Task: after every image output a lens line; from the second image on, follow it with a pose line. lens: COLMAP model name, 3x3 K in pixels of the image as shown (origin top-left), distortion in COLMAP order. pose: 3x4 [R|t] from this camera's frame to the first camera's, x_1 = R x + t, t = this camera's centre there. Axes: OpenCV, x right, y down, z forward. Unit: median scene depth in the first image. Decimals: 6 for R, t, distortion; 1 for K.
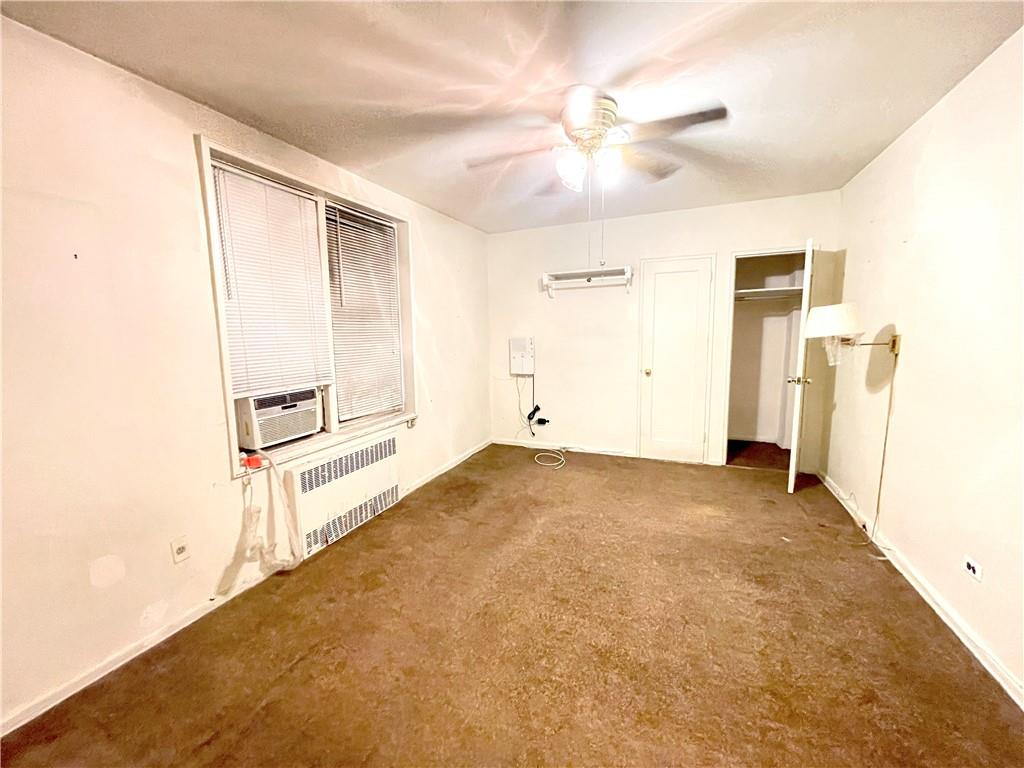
lens RADIAL K [[414.1, 0, 512.6], [0, 414.1, 379.1], [0, 0, 1]] dist [-0.002934, 0.000318]
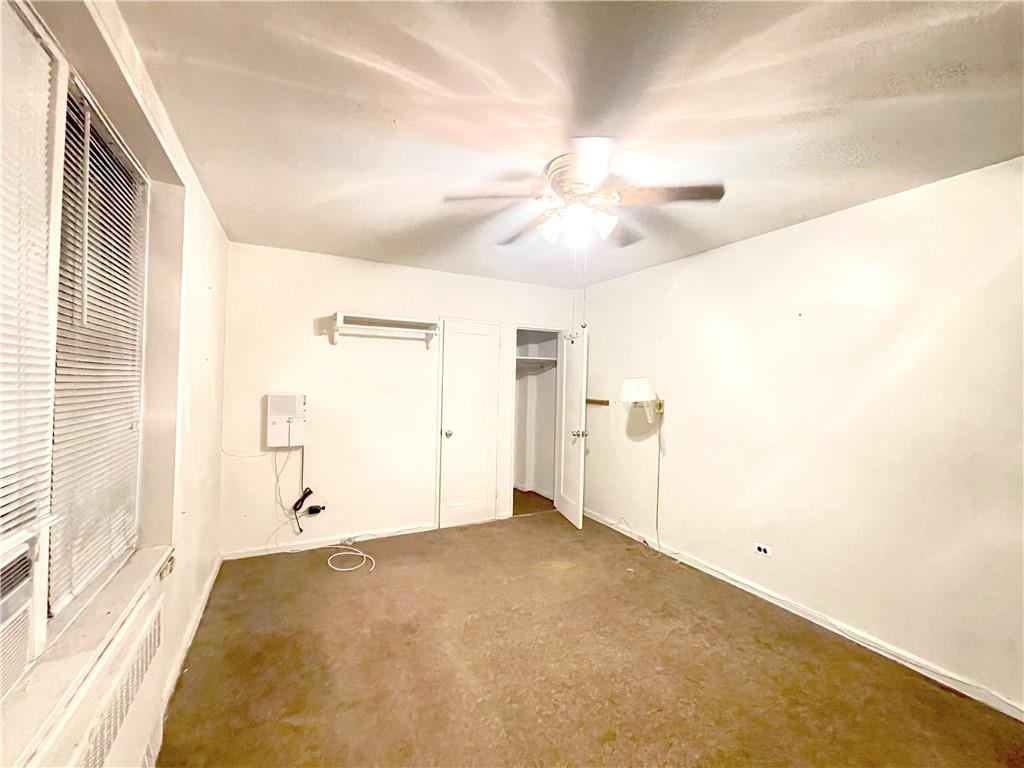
lens RADIAL K [[414.1, 0, 512.7], [0, 414.1, 381.1], [0, 0, 1]] dist [-0.002934, 0.000318]
pose [[0.635664, 0.035000, 0.771172, -0.331162], [0.057639, 0.994031, -0.092626, -0.042244], [-0.769811, 0.103329, 0.629852, 0.299804]]
